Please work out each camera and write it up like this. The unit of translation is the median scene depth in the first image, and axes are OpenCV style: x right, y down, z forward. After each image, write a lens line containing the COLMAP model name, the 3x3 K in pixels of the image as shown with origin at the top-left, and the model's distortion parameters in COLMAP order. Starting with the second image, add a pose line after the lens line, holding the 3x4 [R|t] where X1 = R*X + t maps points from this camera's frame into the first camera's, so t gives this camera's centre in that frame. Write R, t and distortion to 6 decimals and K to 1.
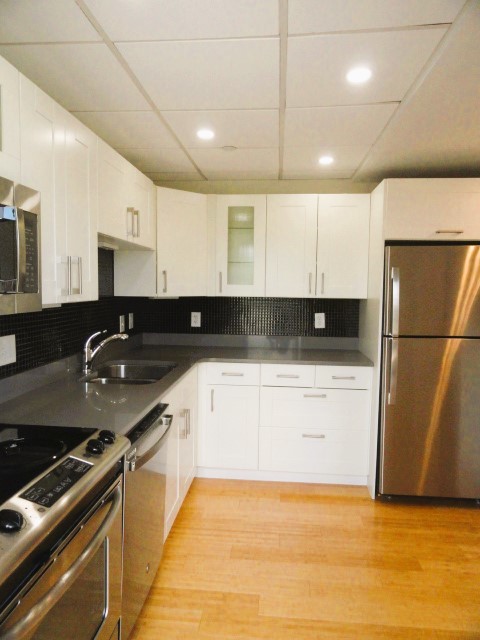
lens RADIAL K [[446.8, 0, 240.0], [0, 446.8, 320.0], [0, 0, 1]] dist [0.023577, -0.000693]
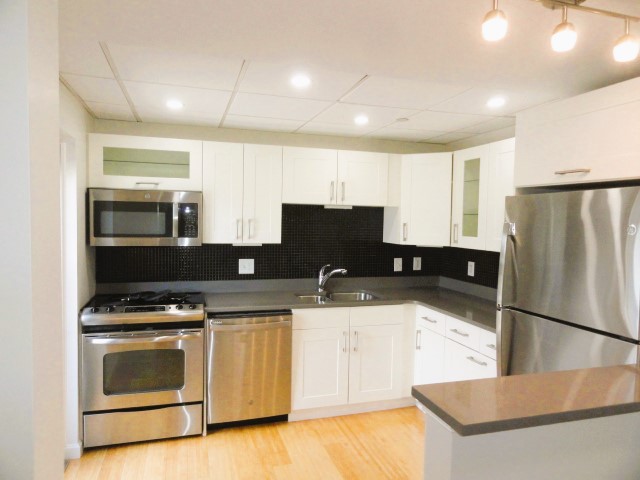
lens RADIAL K [[446.8, 0, 320.0], [0, 446.8, 240.0], [0, 0, 1]] dist [0.023577, -0.000693]
pose [[0.383924, 0.037743, -0.922593, 0.978510], [-0.083250, 0.996510, 0.006124, -0.060923], [0.919604, 0.074455, 0.385726, 0.373410]]
